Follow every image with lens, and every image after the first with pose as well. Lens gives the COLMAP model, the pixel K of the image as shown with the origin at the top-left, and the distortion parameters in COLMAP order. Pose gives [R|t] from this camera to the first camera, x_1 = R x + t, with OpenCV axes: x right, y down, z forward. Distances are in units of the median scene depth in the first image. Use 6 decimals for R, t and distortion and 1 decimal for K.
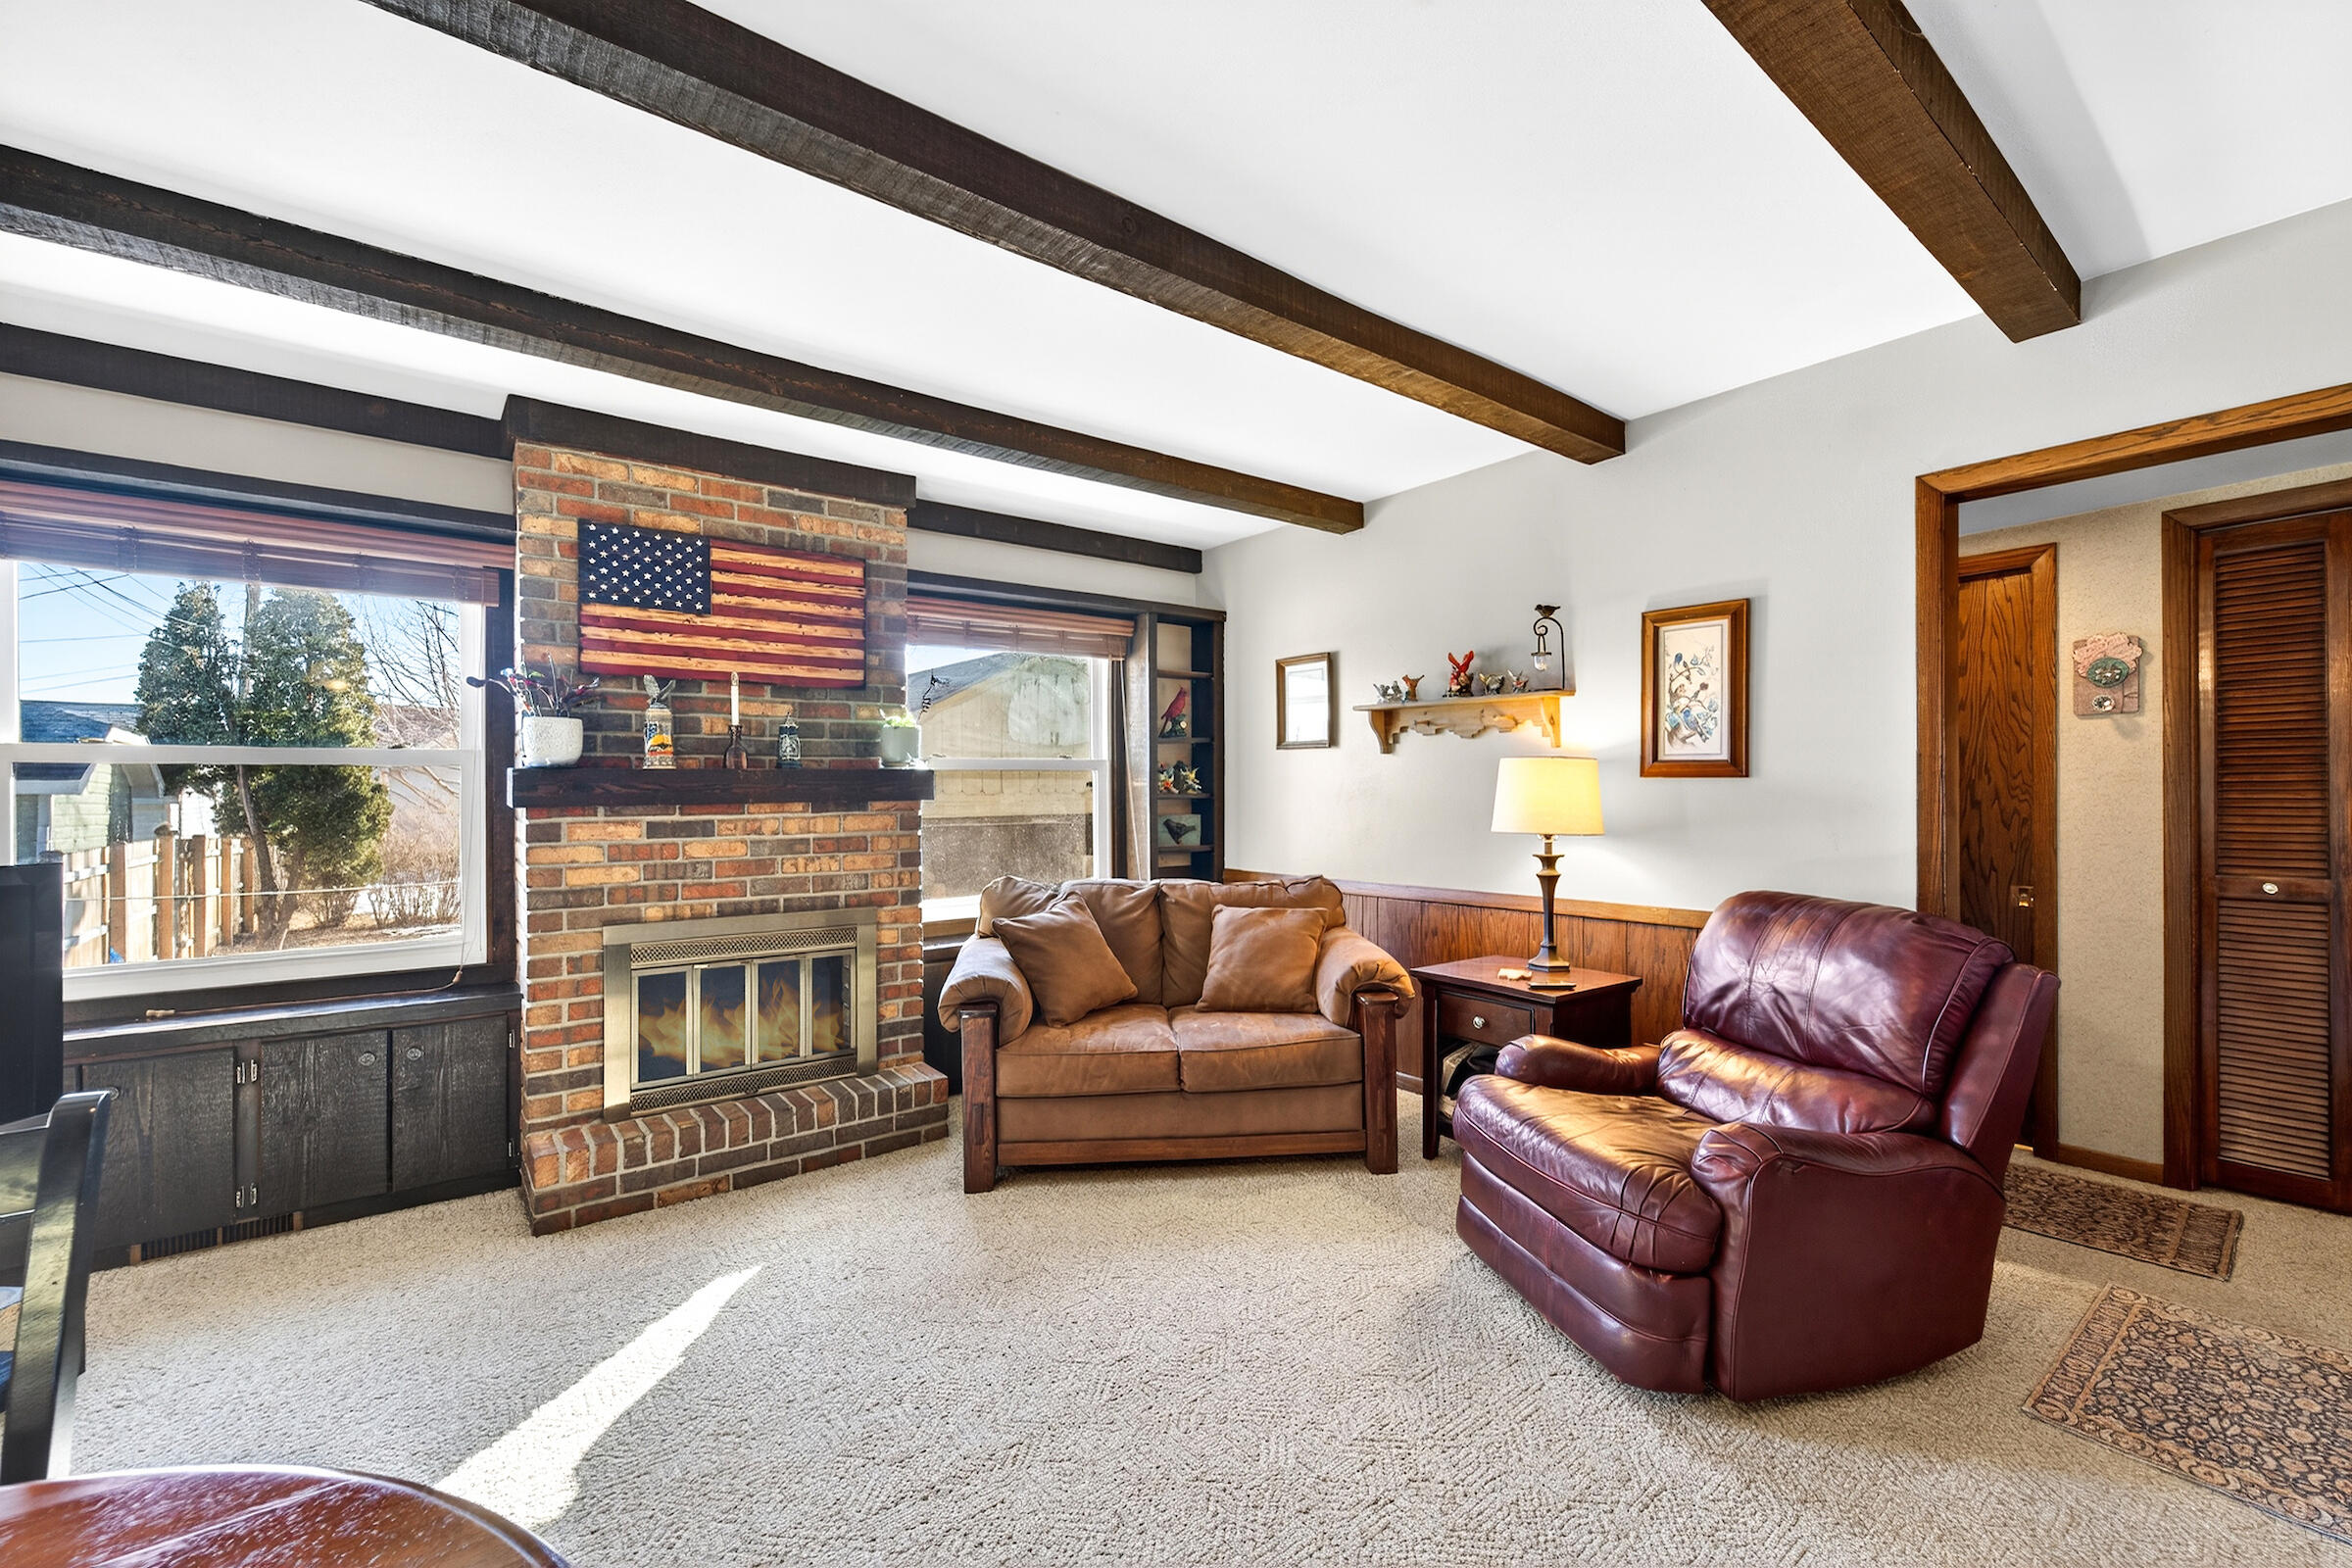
lens RADIAL K [[1065.4, 0, 1182.5], [0, 1065.4, 775.1], [0, 0, 1]] dist [0.058588, 0.000179]
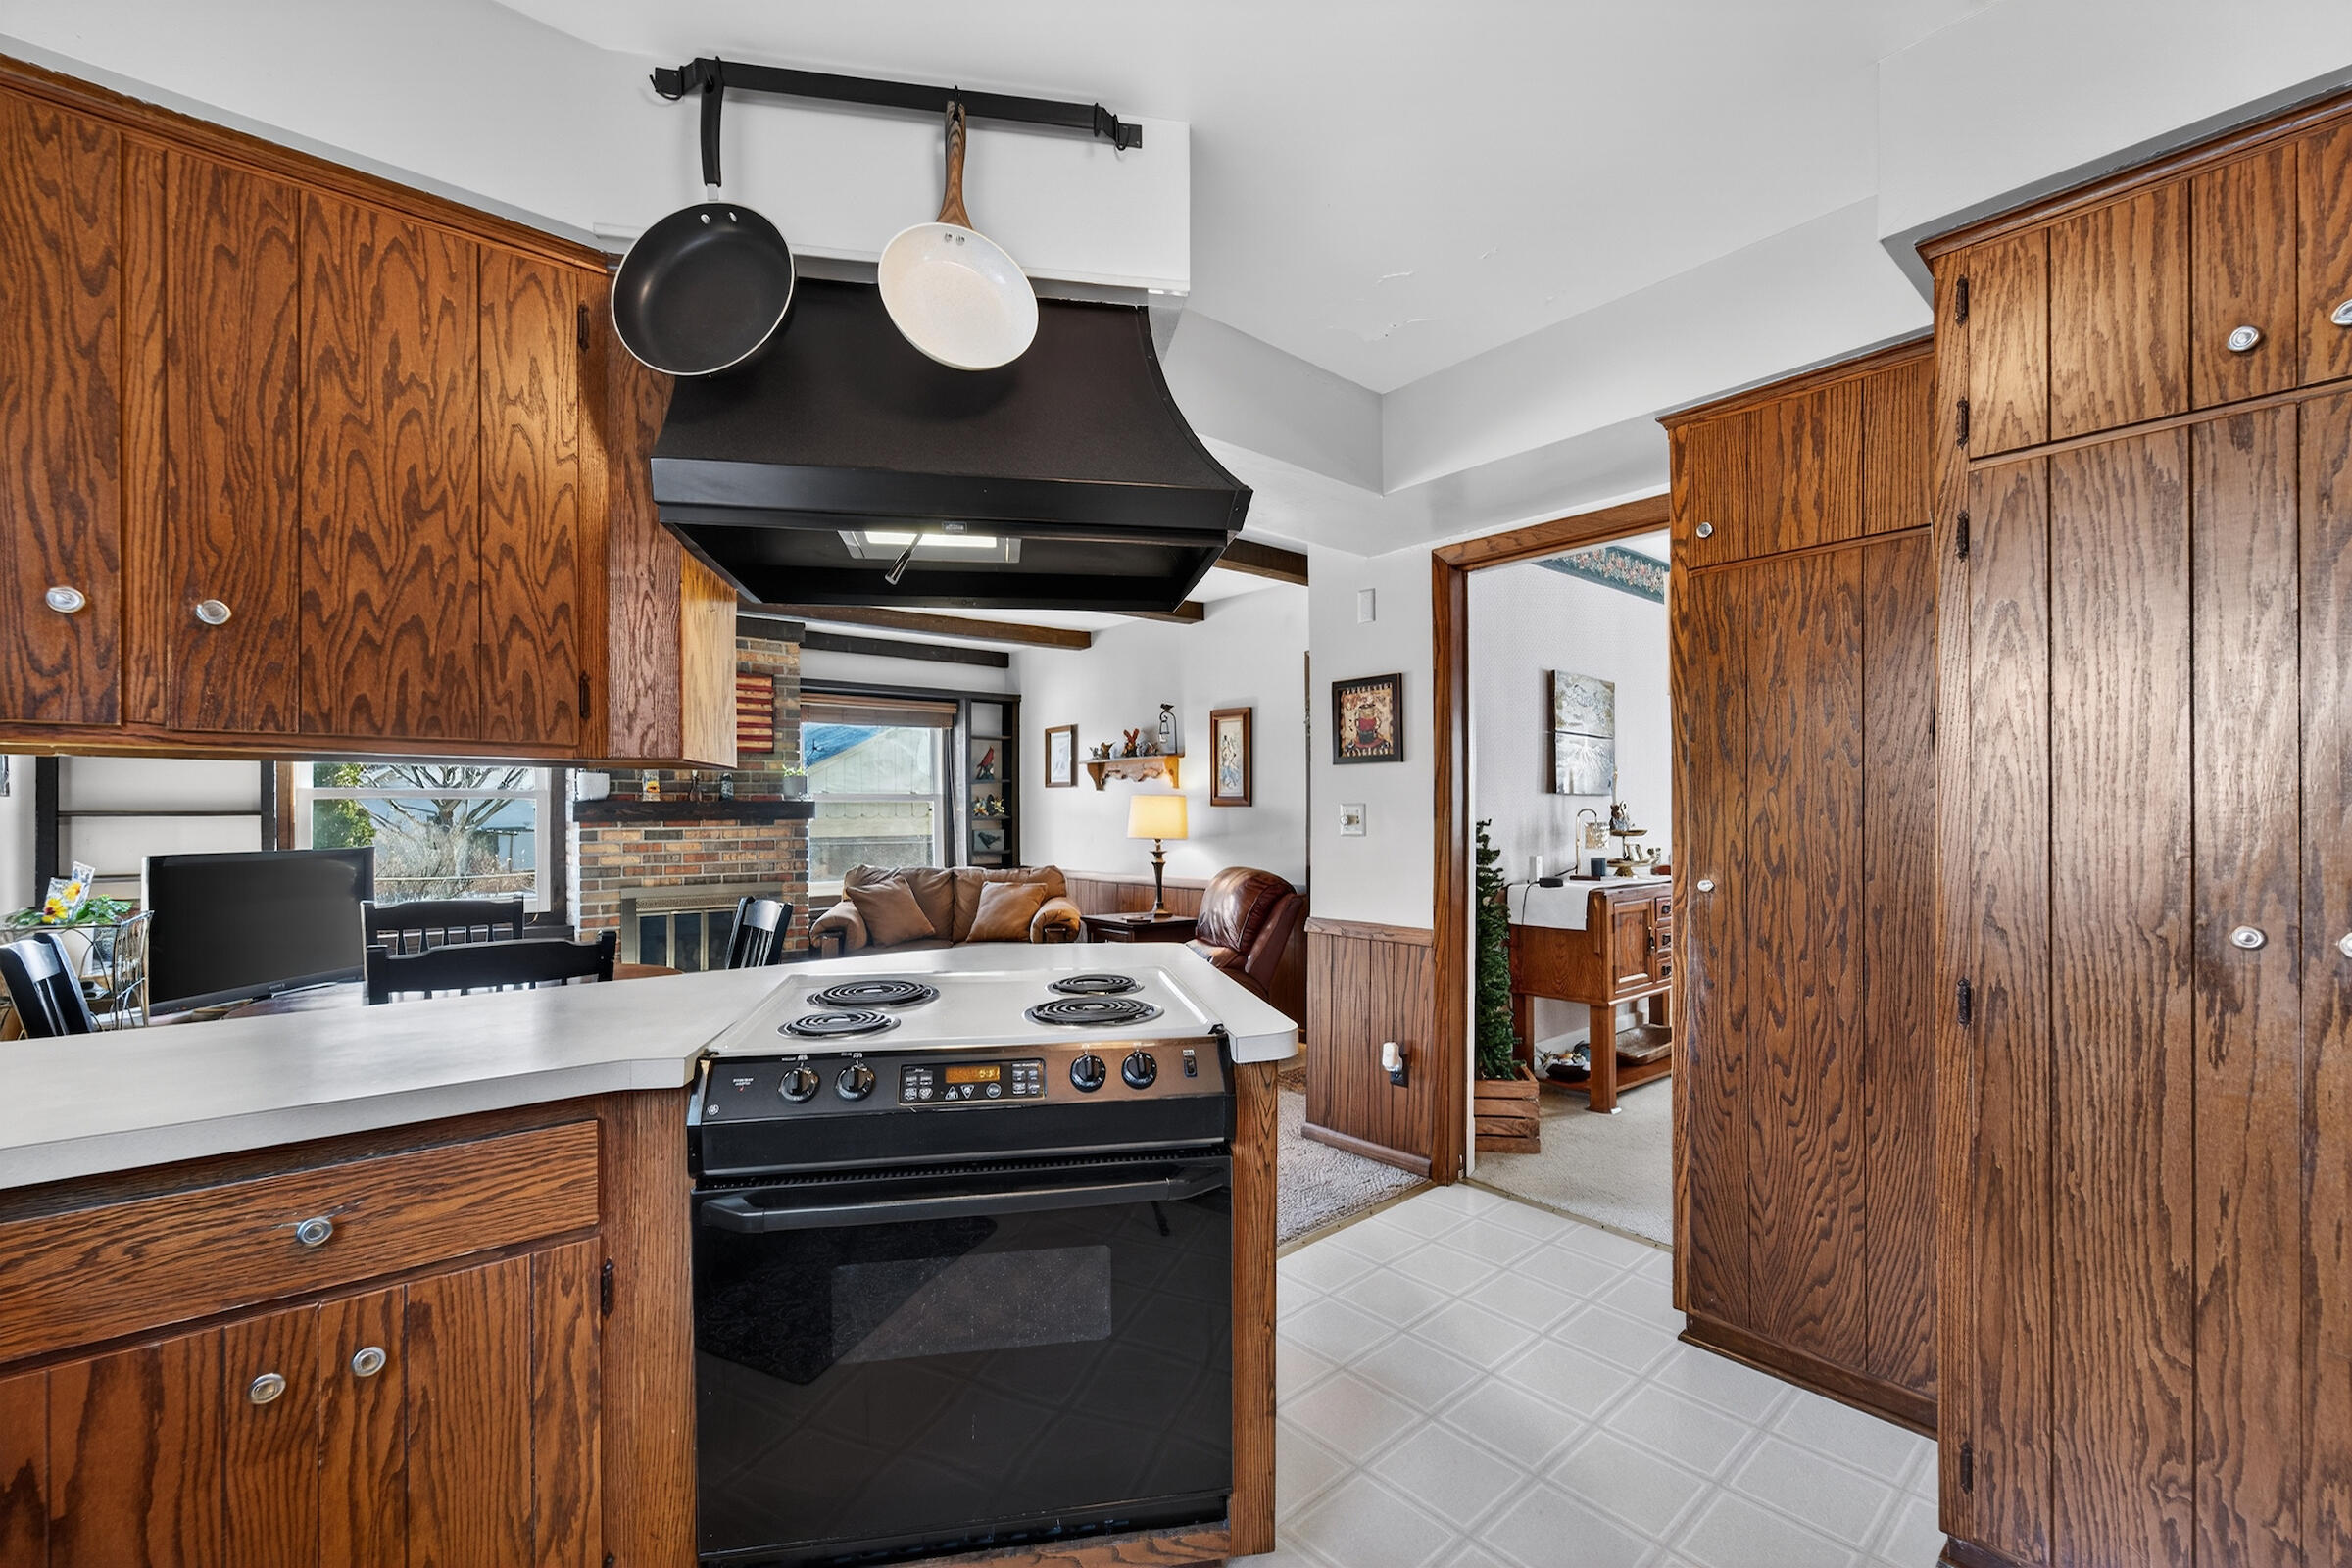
lens RADIAL K [[1004.7, 0, 1126.0], [0, 1004.7, 811.1], [0, 0, 1]] dist [0.080156, 0.000070]
pose [[0.999997, -0.000849, -0.002241, 0.259541], [0.000867, 0.999964, 0.008403, -0.001690], [0.002233, -0.008405, 0.999962, -0.587893]]
